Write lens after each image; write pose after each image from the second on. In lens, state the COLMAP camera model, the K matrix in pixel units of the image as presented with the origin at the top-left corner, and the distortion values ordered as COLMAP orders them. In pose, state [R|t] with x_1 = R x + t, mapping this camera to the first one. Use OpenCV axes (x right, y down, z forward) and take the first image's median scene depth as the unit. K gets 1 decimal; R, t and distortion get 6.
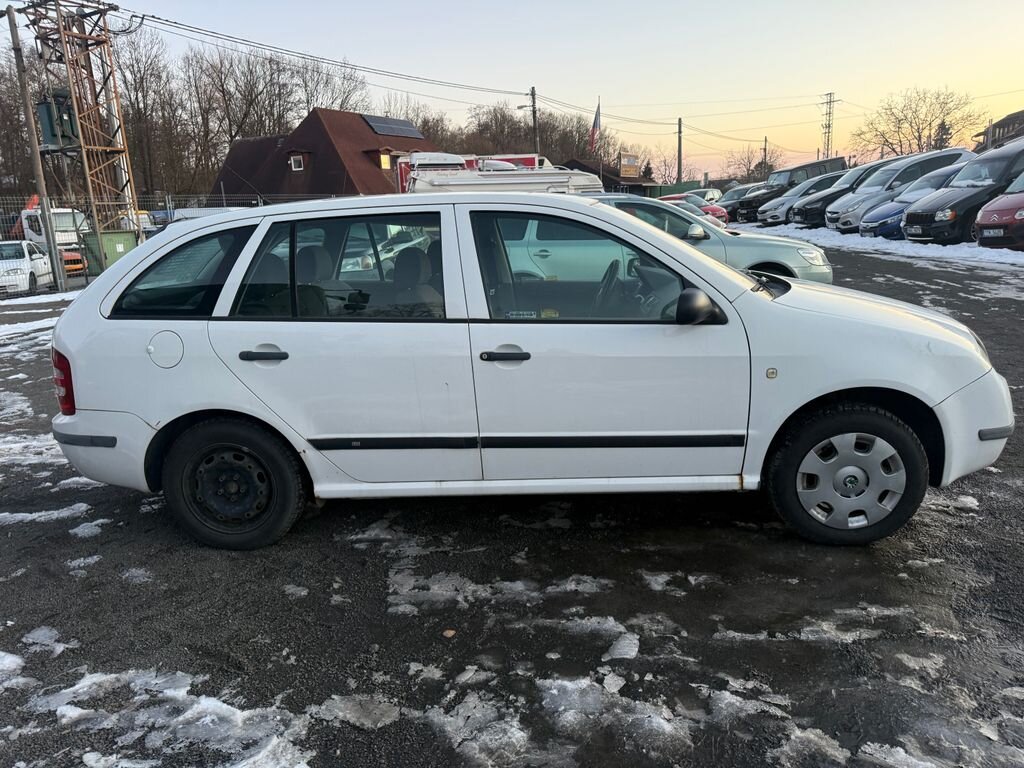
lens RADIAL K [[724.6, 0, 507.6], [0, 724.6, 379.6], [0, 0, 1]] dist [0.013856, -0.024686]
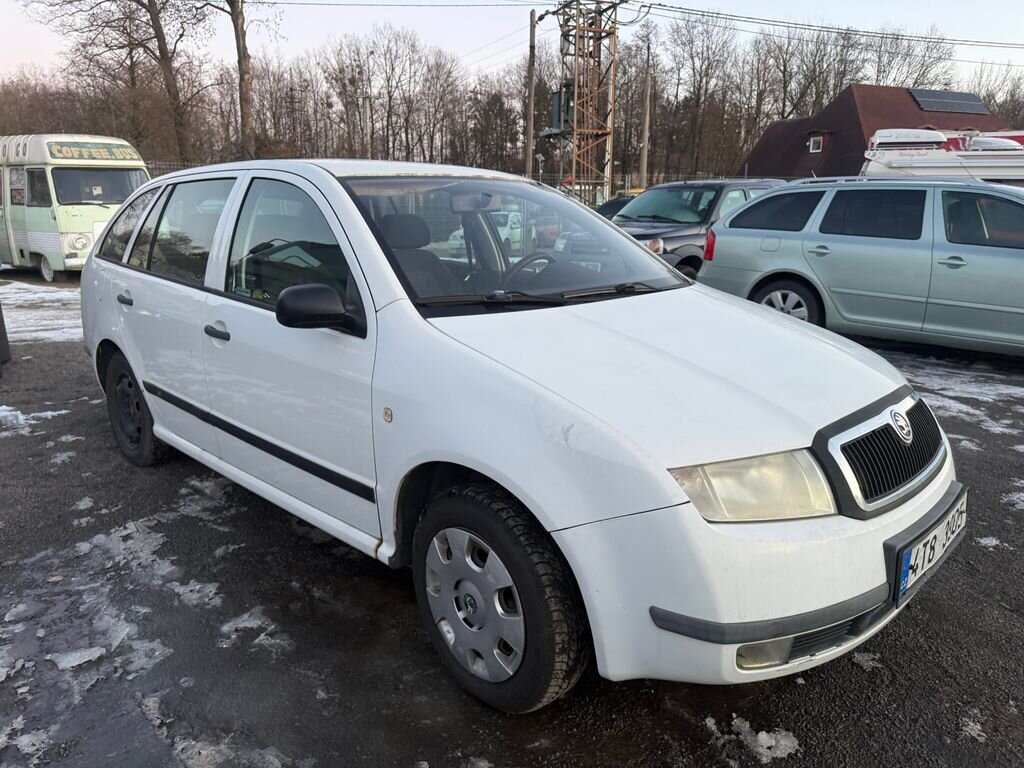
lens RADIAL K [[724.6, 0, 504.1], [0, 724.6, 381.4], [0, 0, 1]] dist [0.013856, -0.024686]
pose [[0.755627, 0.197246, -0.624598, 0.125462], [-0.182498, 0.979219, 0.088452, -0.017447], [0.629065, 0.047152, 0.775921, 0.072300]]
